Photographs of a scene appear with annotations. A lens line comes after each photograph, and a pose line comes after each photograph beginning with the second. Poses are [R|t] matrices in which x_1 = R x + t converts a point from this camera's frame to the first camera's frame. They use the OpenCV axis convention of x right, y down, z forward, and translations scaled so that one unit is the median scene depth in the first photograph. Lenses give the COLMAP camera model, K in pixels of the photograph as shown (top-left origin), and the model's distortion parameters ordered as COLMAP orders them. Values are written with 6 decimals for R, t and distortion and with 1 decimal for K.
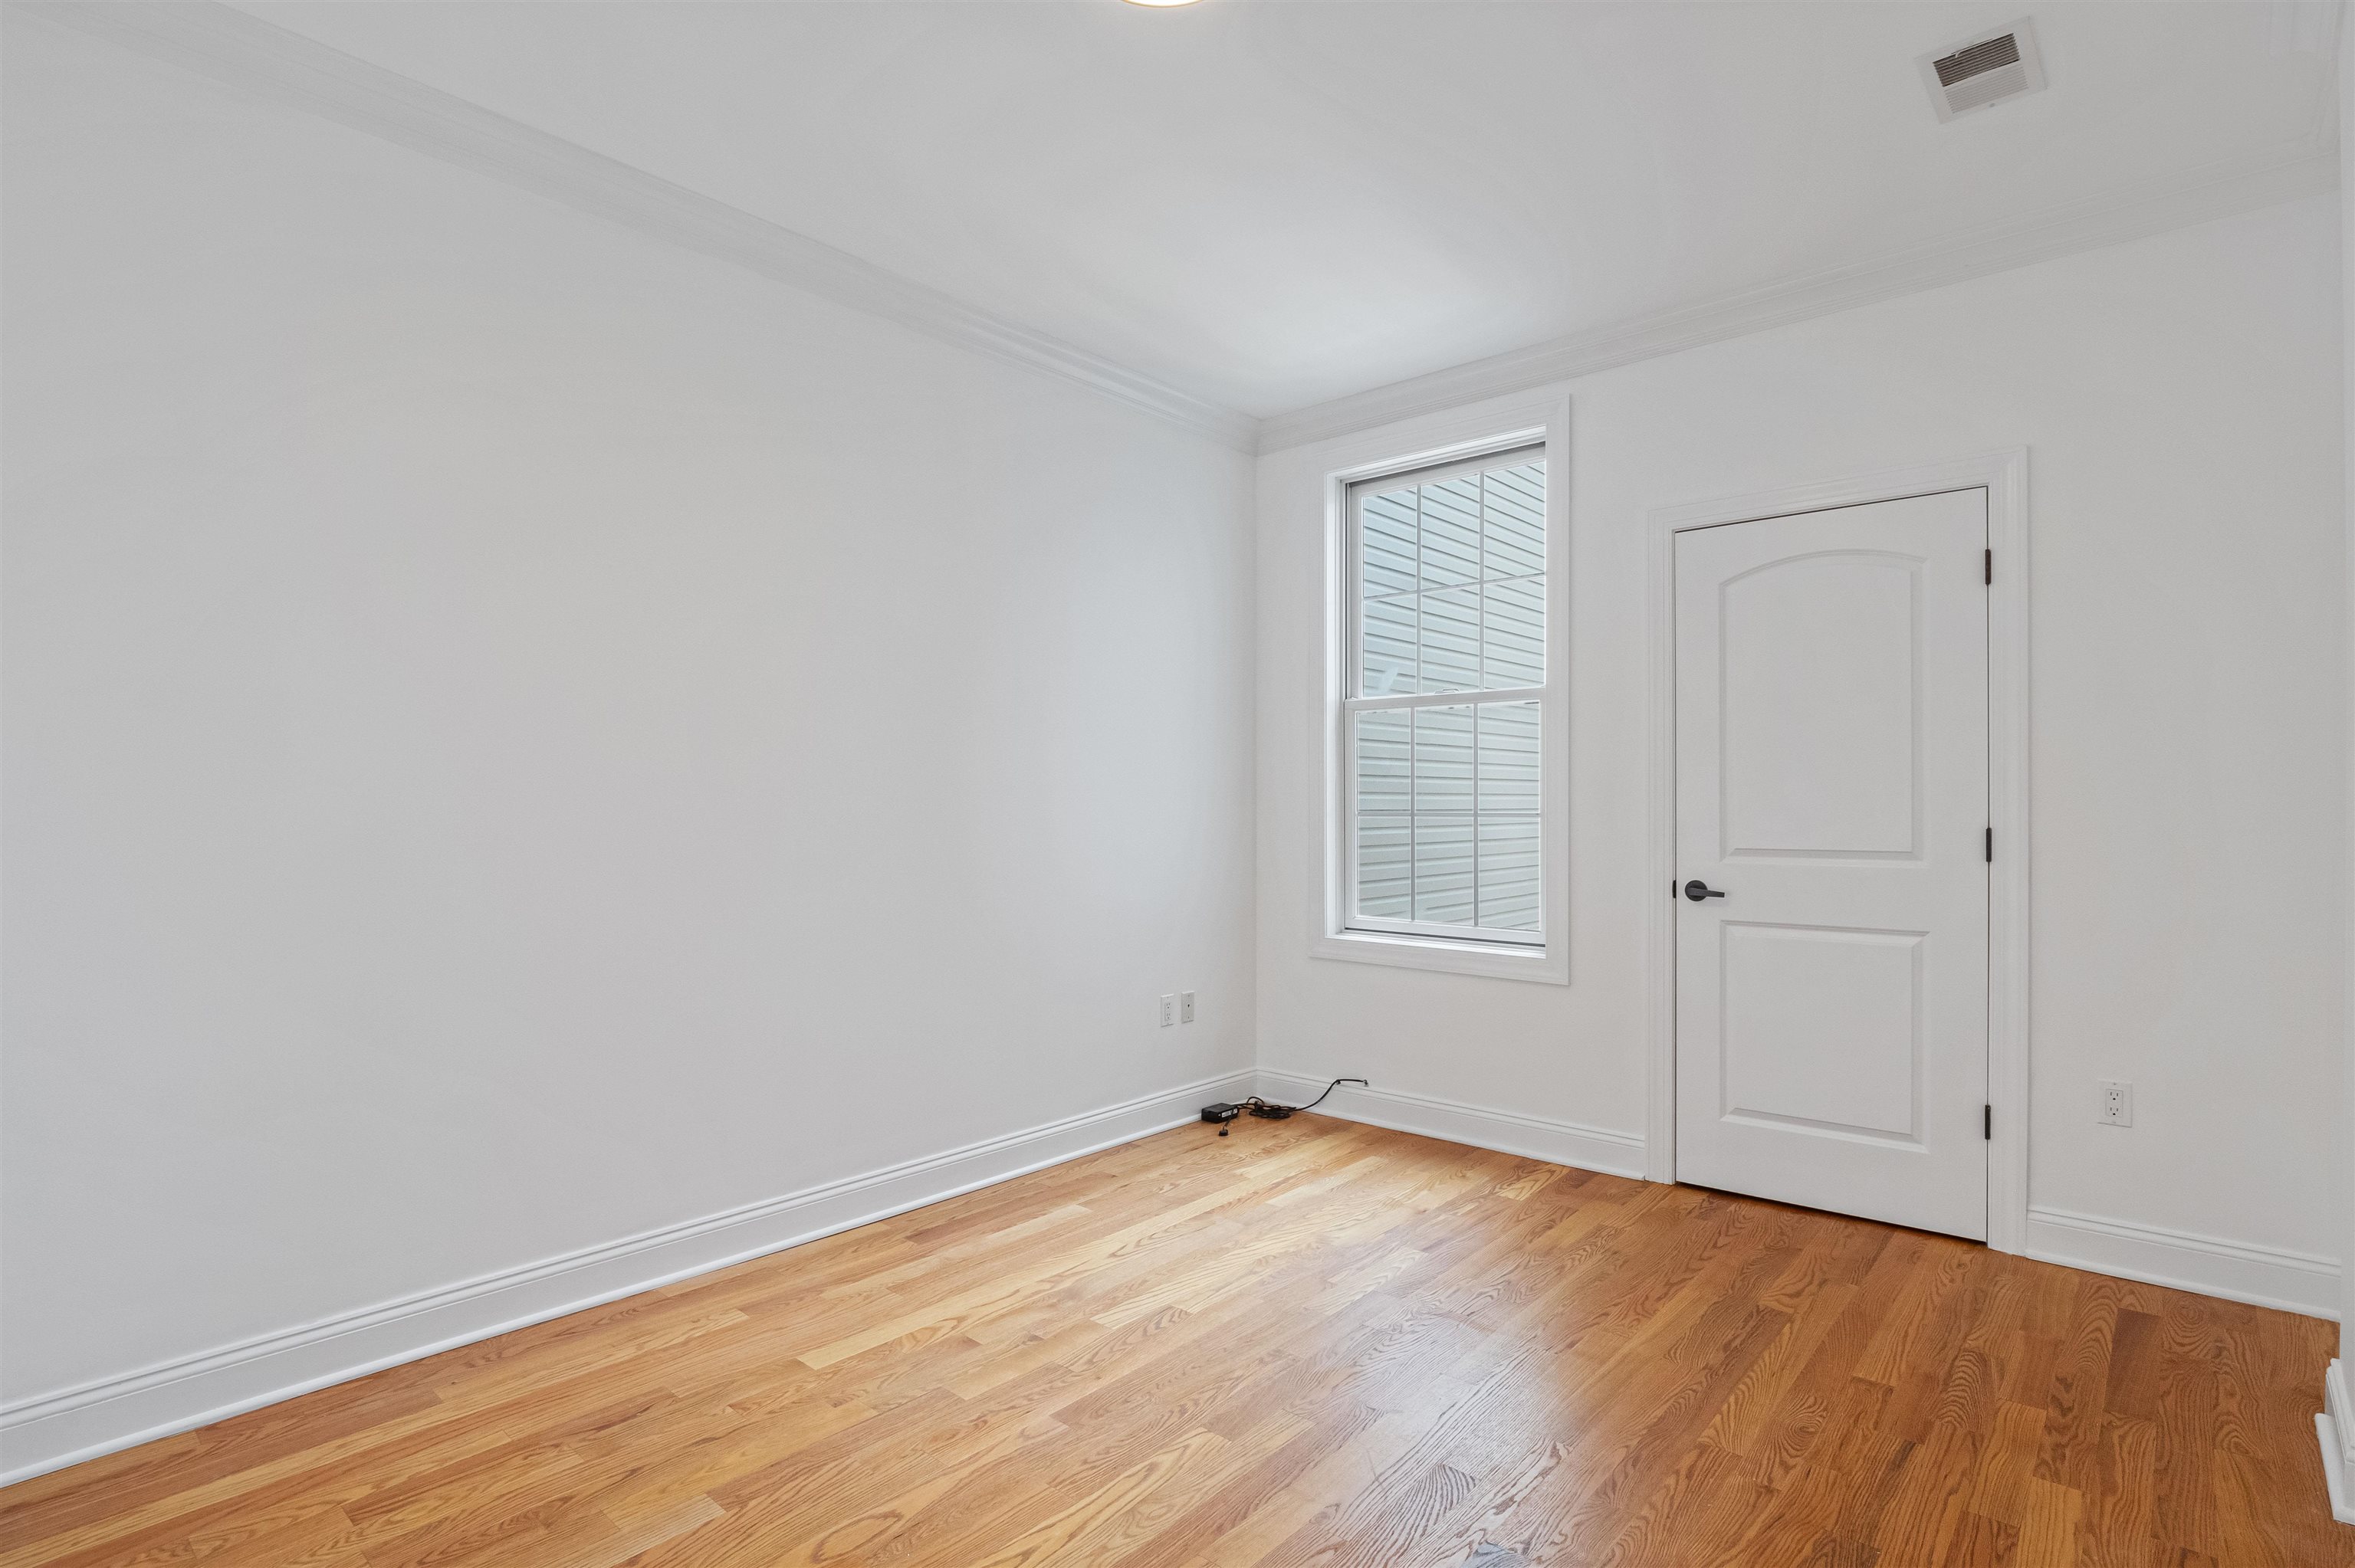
lens RADIAL K [[1176.7, 0, 1172.7], [0, 1176.7, 794.9], [0, 0, 1]] dist [-0.014551, -0.000583]
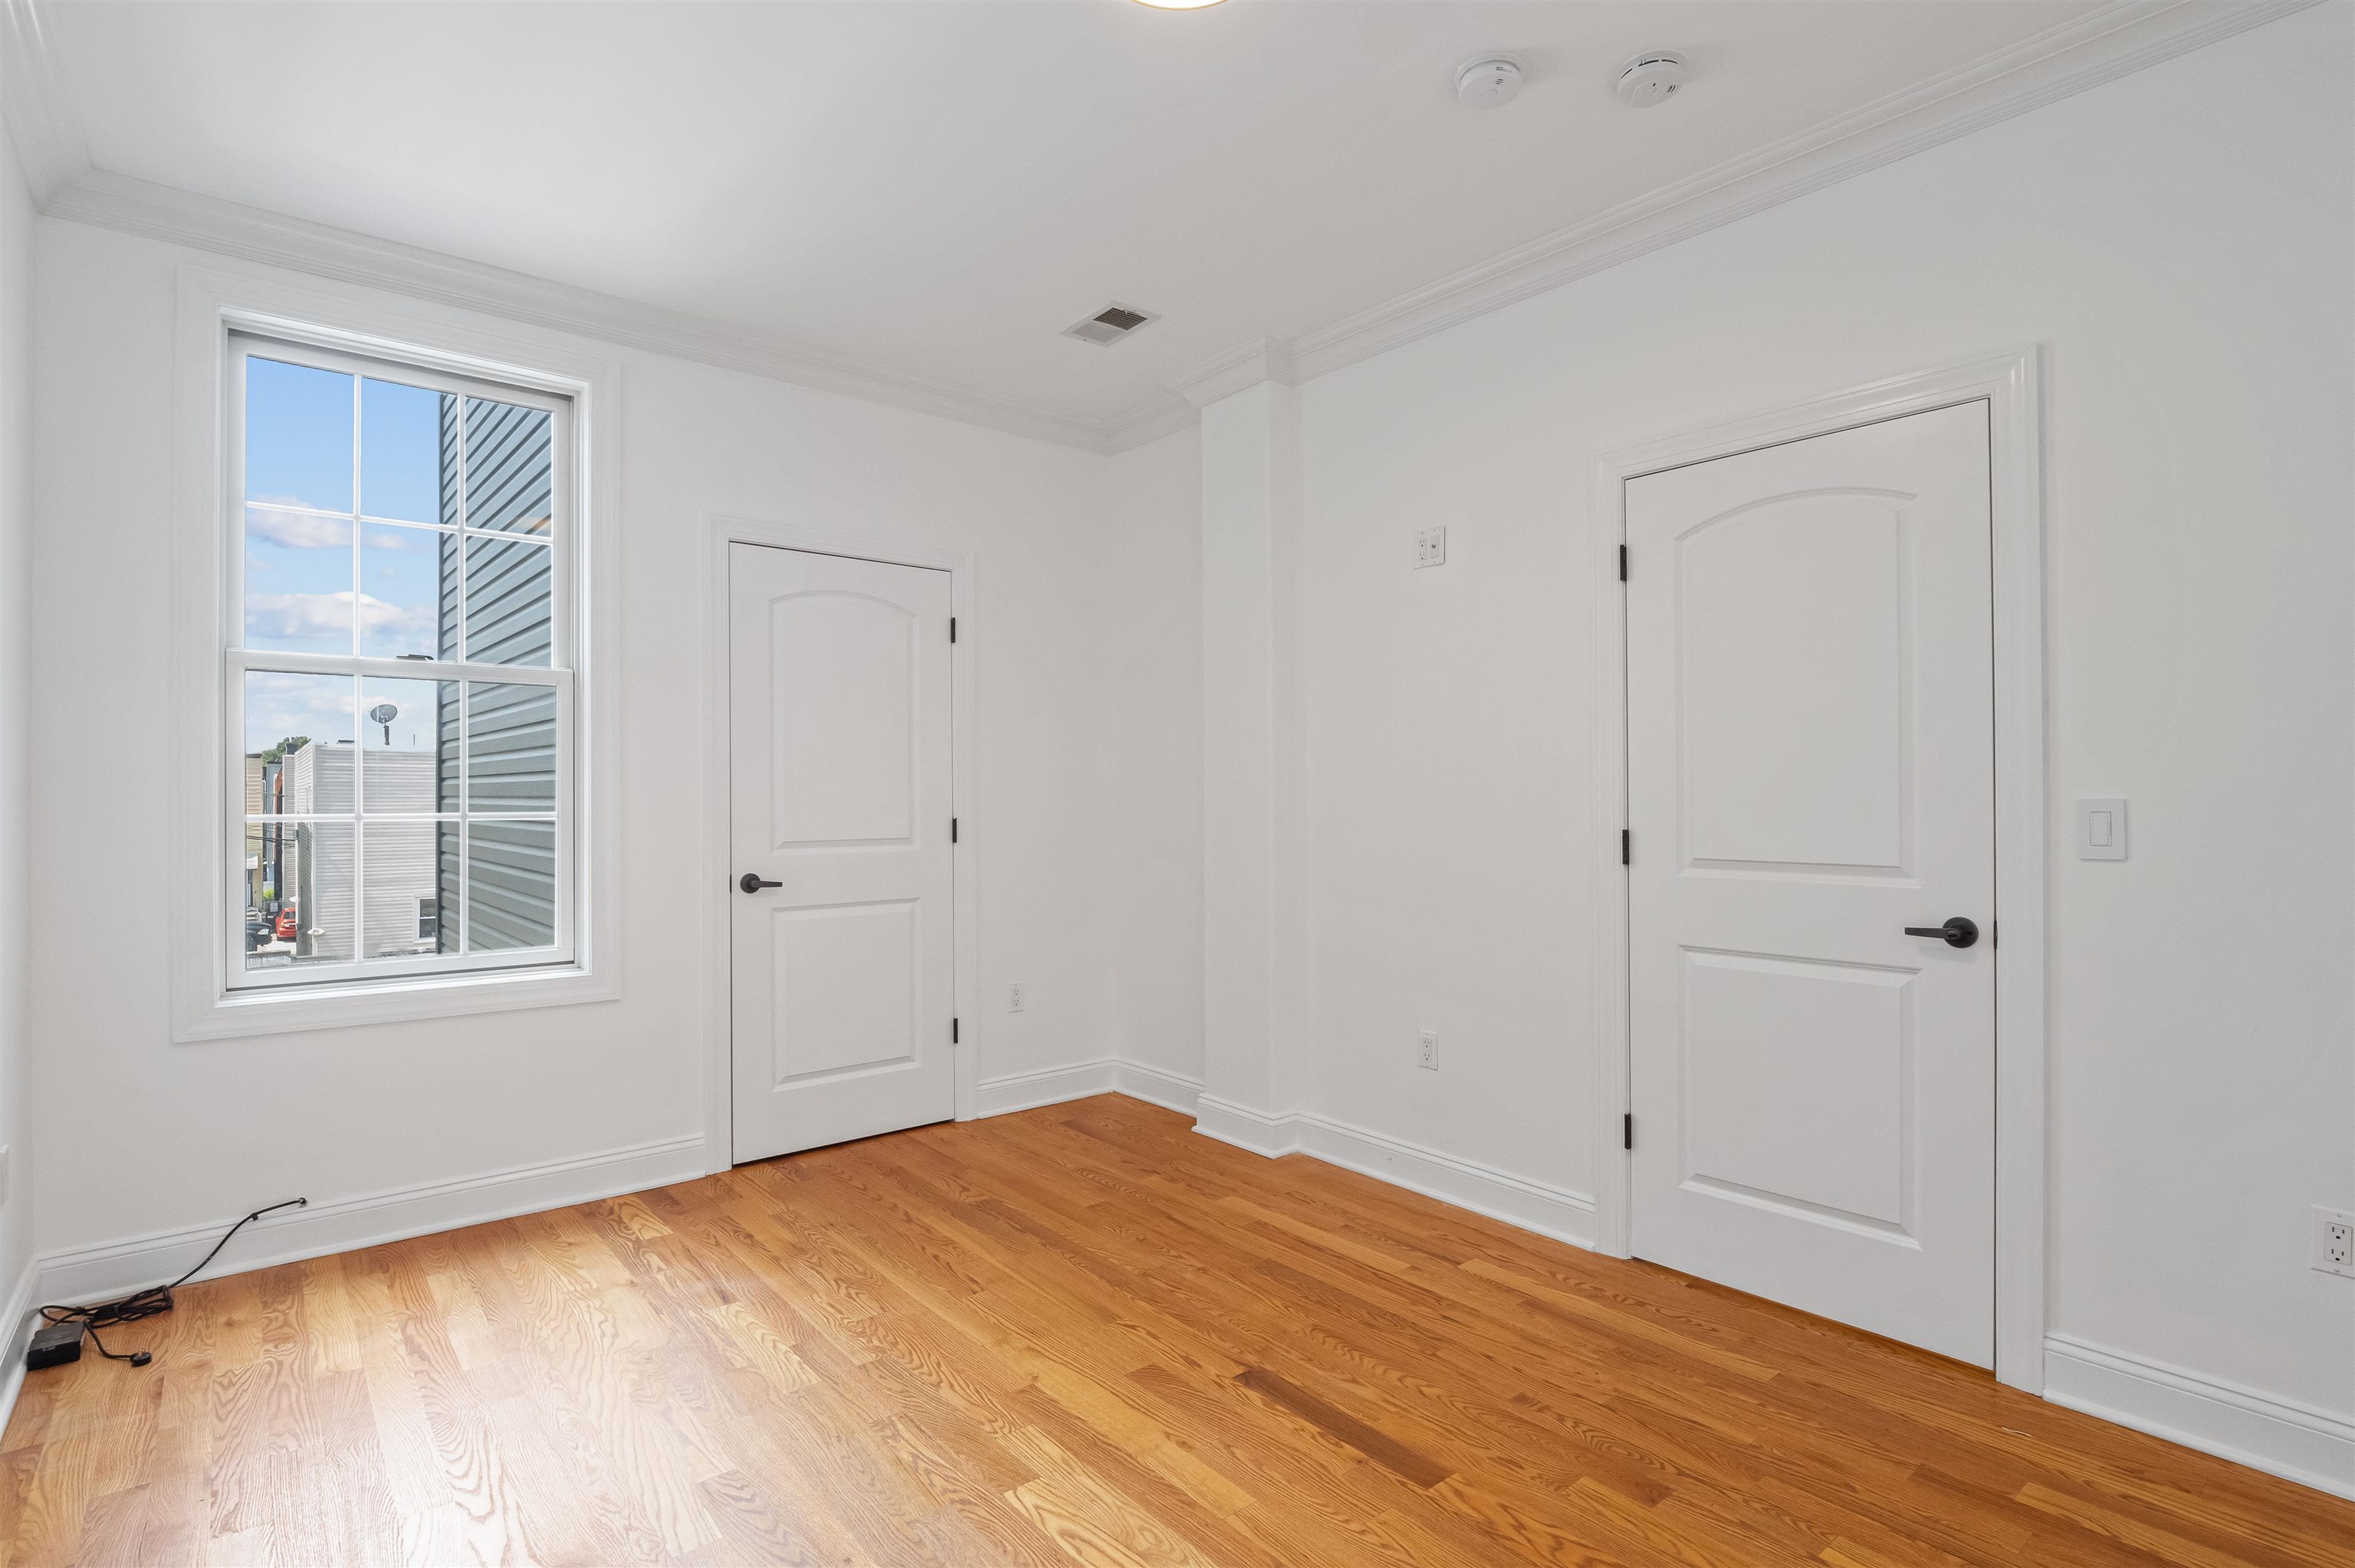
lens RADIAL K [[1151.5, 0, 1175.1], [0, 1151.5, 776.6], [0, 0, 1]] dist [-0.001507, -0.011677]
pose [[0.147591, 0.014900, 0.988936, -0.555331], [-0.004652, 0.999886, -0.014370, -0.002147], [-0.989038, -0.002480, 0.147643, 0.486459]]
